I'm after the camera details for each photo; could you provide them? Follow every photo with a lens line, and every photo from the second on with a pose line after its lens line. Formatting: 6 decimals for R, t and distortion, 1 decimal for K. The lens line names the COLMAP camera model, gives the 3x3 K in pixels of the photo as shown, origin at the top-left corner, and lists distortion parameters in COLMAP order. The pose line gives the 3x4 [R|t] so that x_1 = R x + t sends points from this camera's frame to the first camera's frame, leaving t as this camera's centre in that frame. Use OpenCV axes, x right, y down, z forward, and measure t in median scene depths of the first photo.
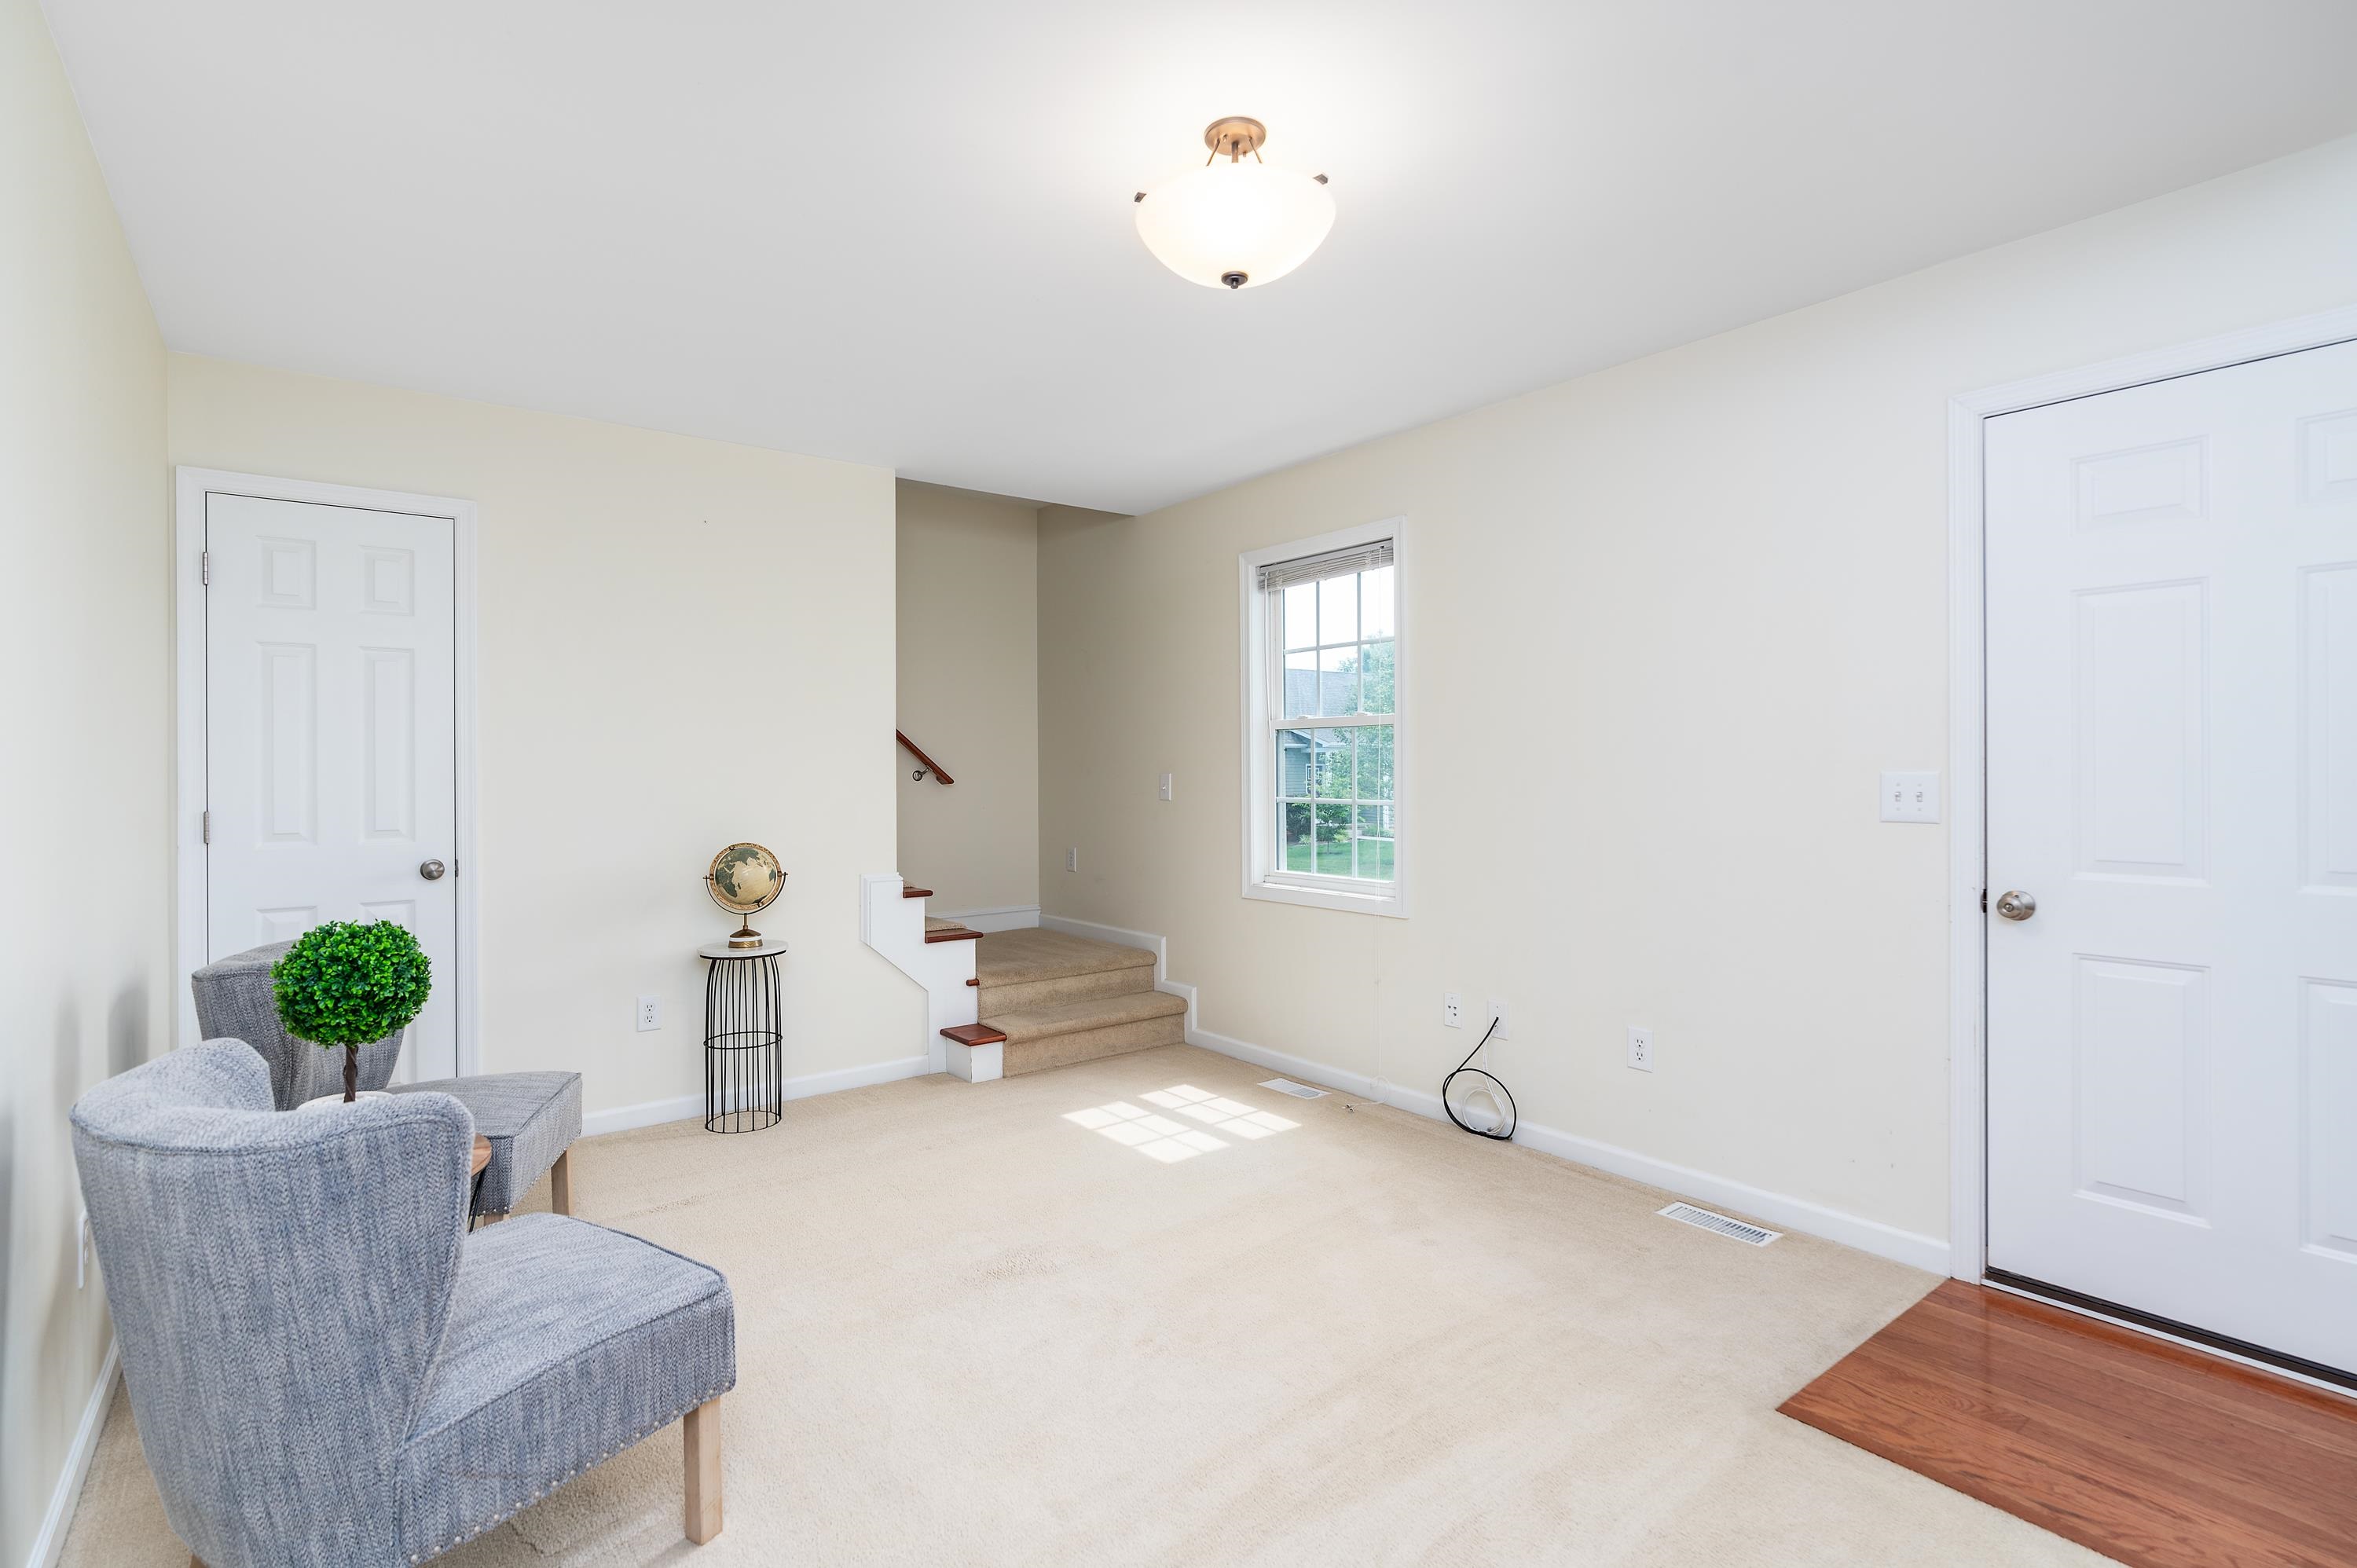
lens RADIAL K [[1109.7, 0, 1167.0], [0, 1109.7, 767.3], [0, 0, 1]] dist [0.001209, 0.001683]
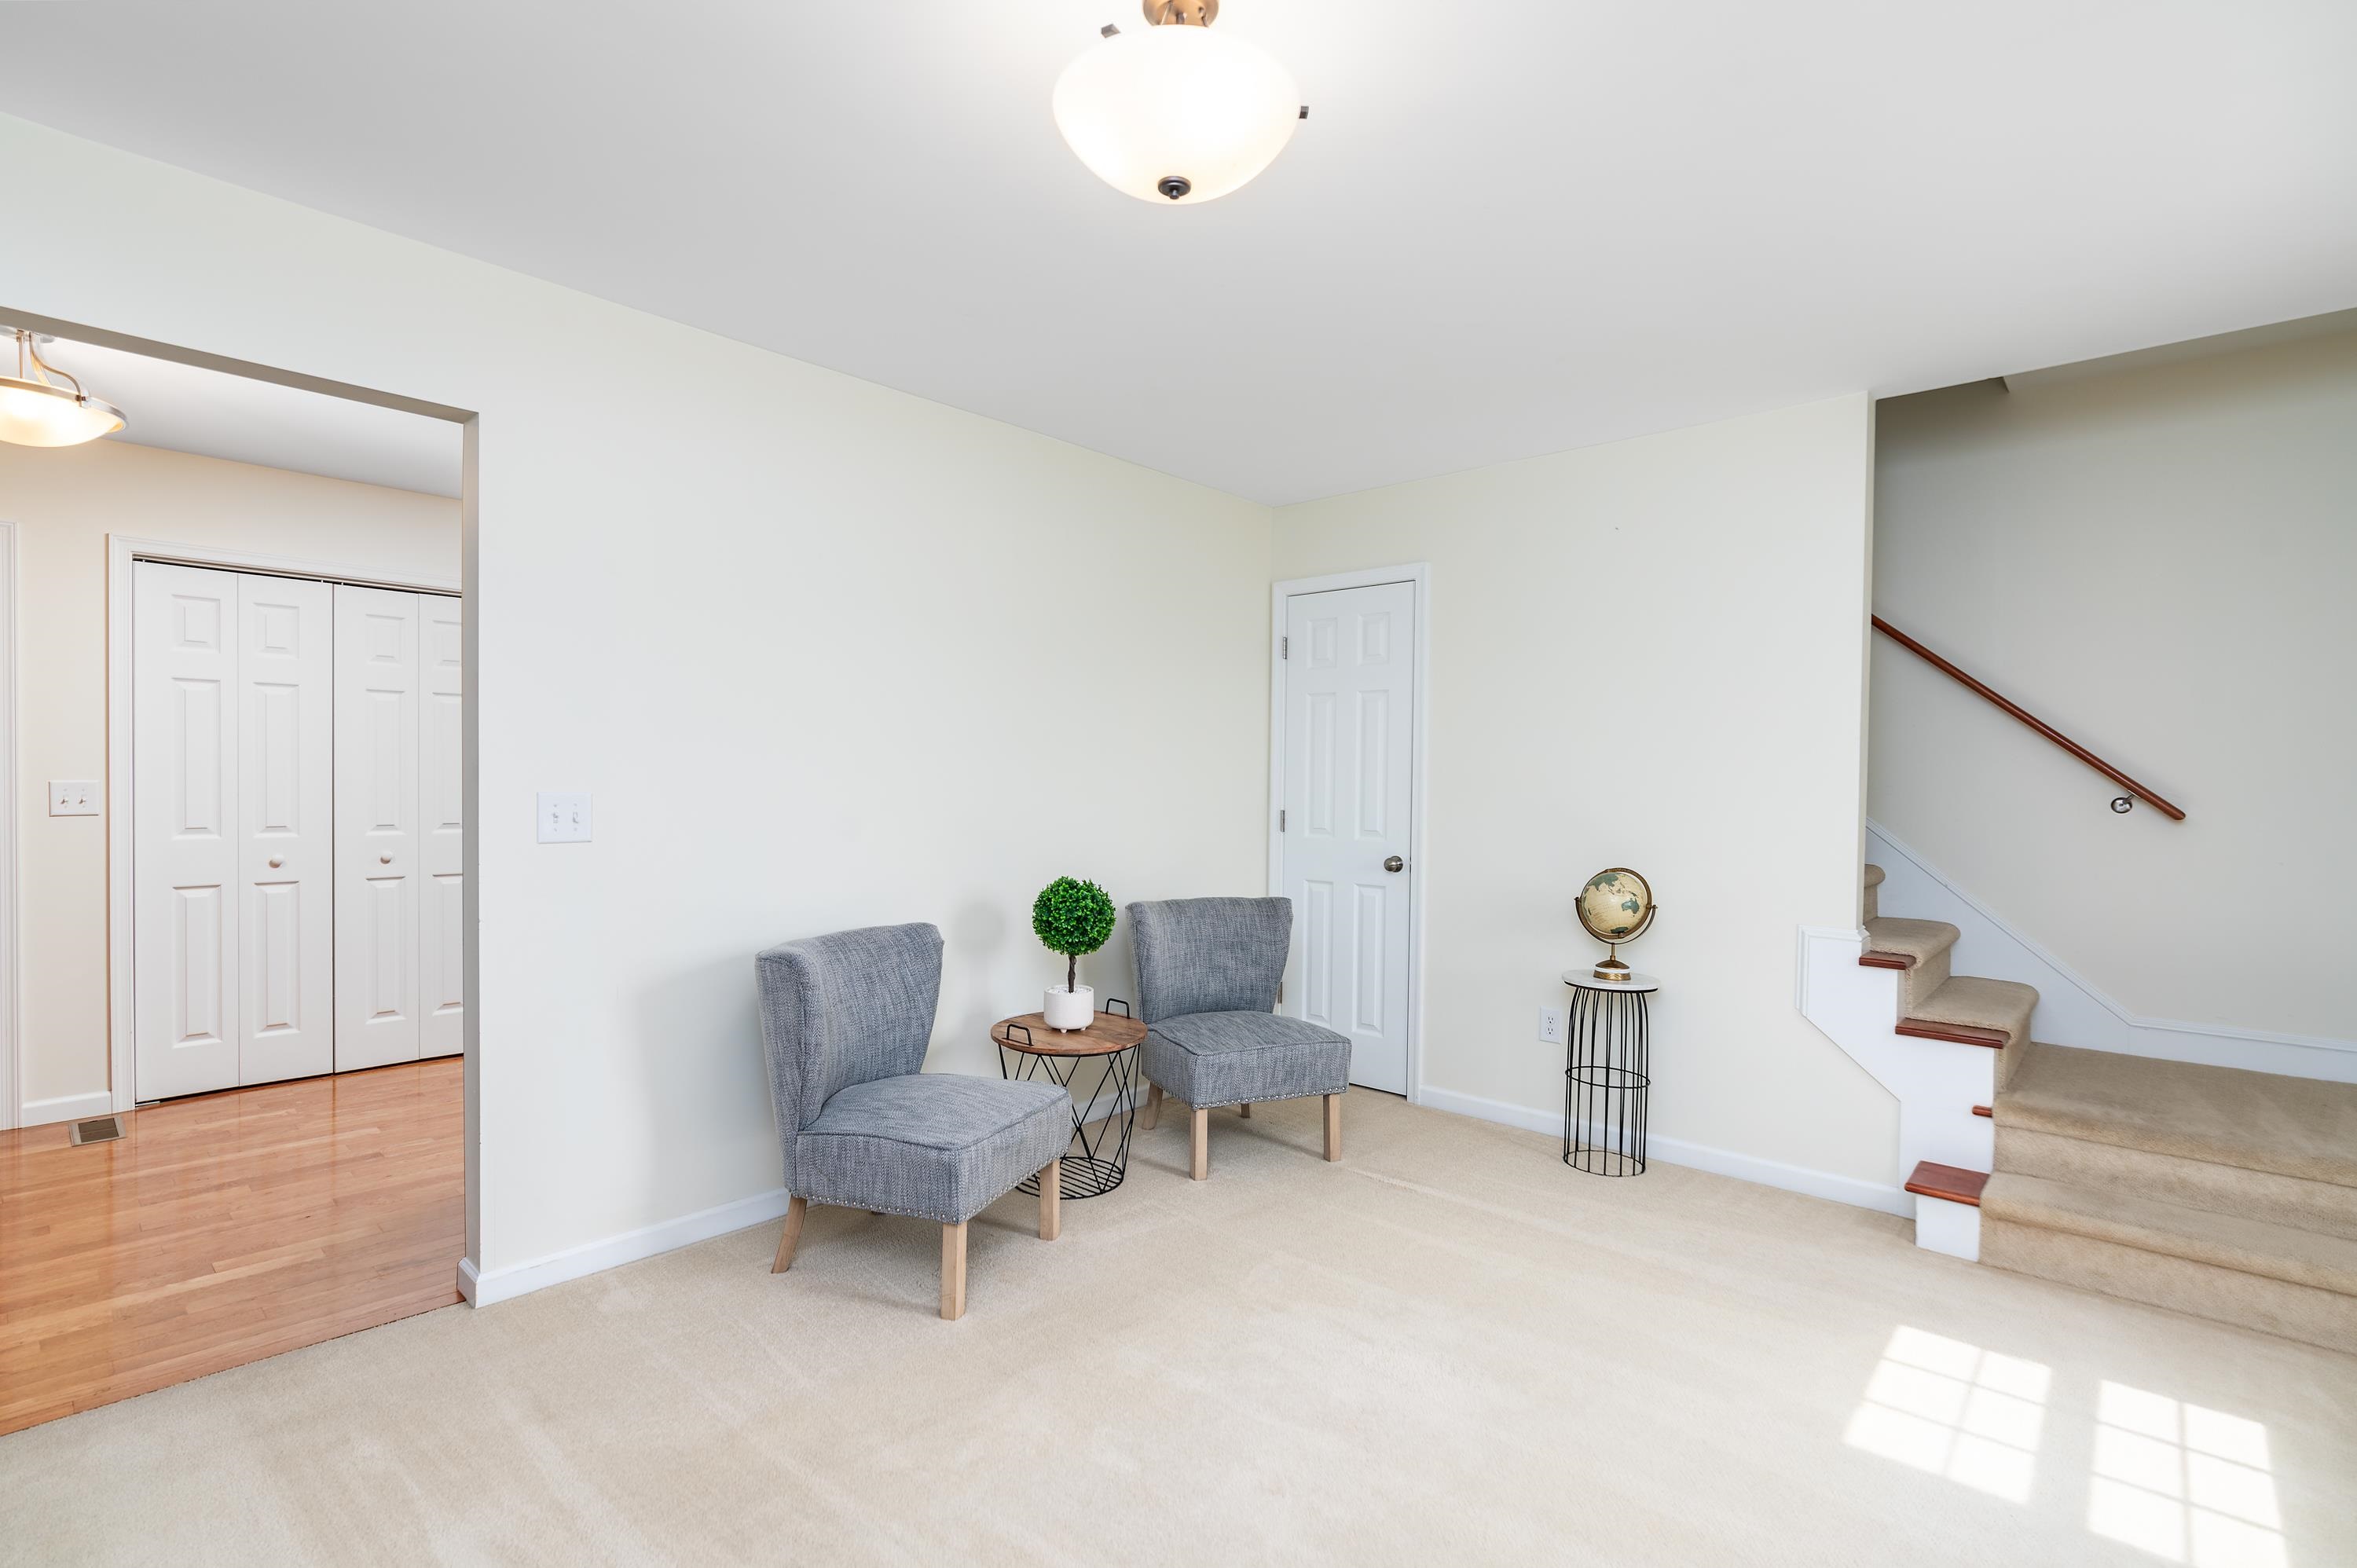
lens RADIAL K [[1109.7, 0, 1167.7], [0, 1109.7, 800.0], [0, 0, 1]] dist [0.001209, 0.001683]
pose [[0.179518, 0.025864, -0.983415, 0.464723], [-0.012649, 0.999632, 0.023981, -0.006877], [0.983673, 0.008135, 0.179780, 0.455595]]
